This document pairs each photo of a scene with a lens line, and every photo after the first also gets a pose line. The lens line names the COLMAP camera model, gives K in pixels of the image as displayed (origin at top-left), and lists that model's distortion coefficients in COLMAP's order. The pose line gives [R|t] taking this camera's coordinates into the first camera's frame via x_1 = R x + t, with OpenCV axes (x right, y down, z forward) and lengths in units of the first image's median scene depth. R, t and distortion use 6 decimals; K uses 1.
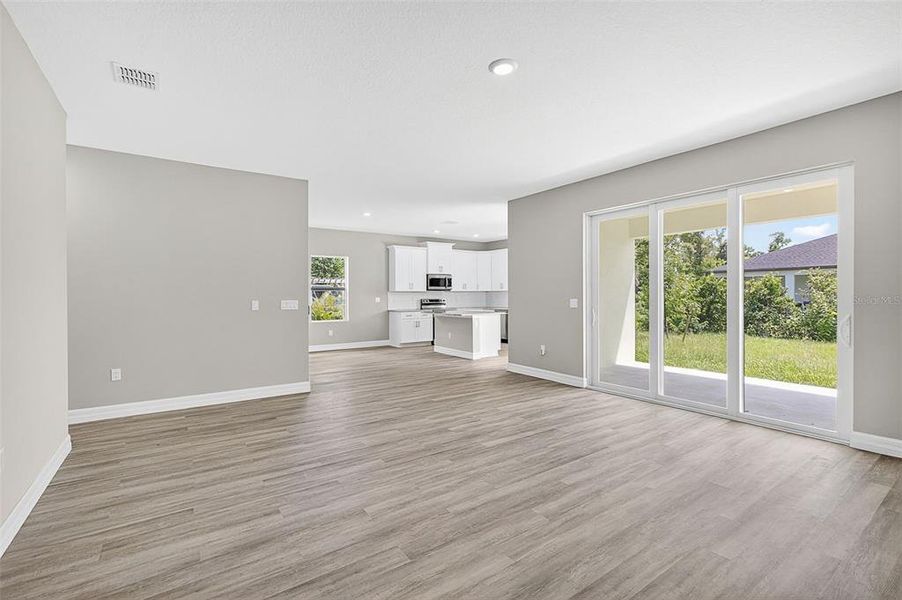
lens RADIAL K [[403.5, 0, 451.0], [0, 403.5, 300.0], [0, 0, 1]] dist [-0.008108, 0.000447]
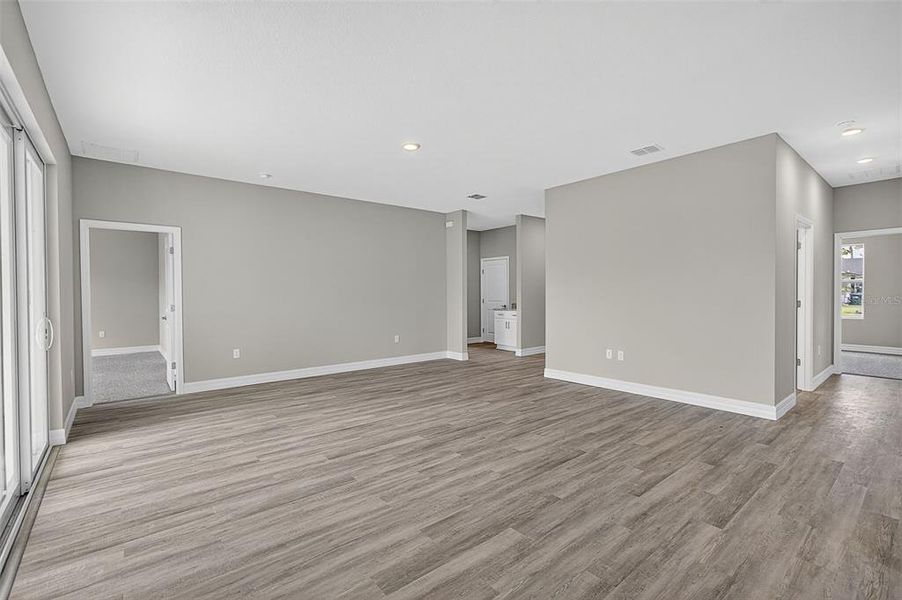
lens RADIAL K [[403.5, 0, 451.0], [0, 403.5, 300.0], [0, 0, 1]] dist [-0.008108, 0.000447]
pose [[-0.996564, 0.013066, -0.081784, 0.091653], [0.010400, 0.999403, 0.032936, -0.029051], [0.082166, 0.031973, -0.996106, 2.172725]]
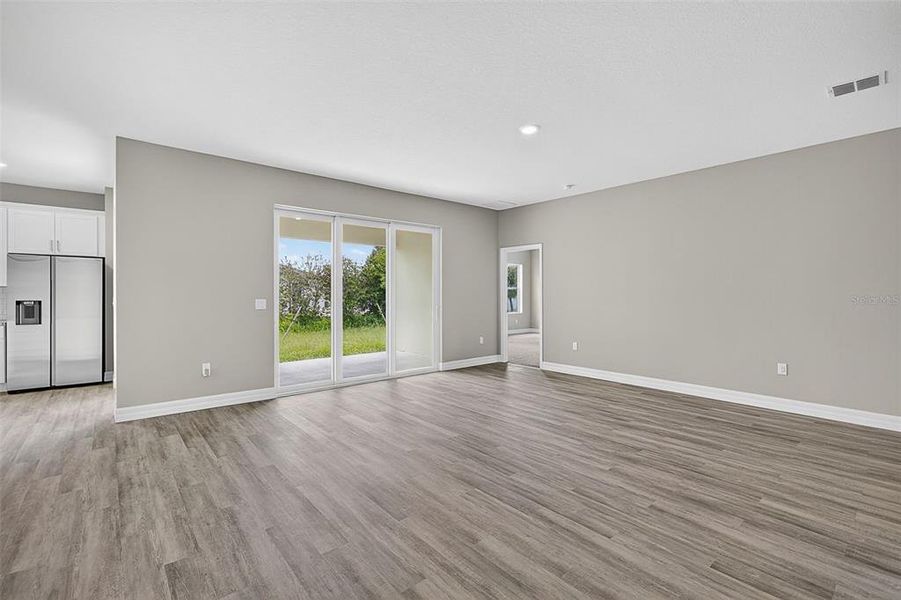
lens RADIAL K [[403.1, 0, 450.5], [0, 403.1, 300.0], [0, 0, 1]] dist [-0.008108, 0.000447]
pose [[-0.096676, -0.009495, 0.995271, -1.030798], [0.014623, 0.999833, 0.010959, -0.009568], [-0.995209, 0.015613, -0.096521, 1.187566]]
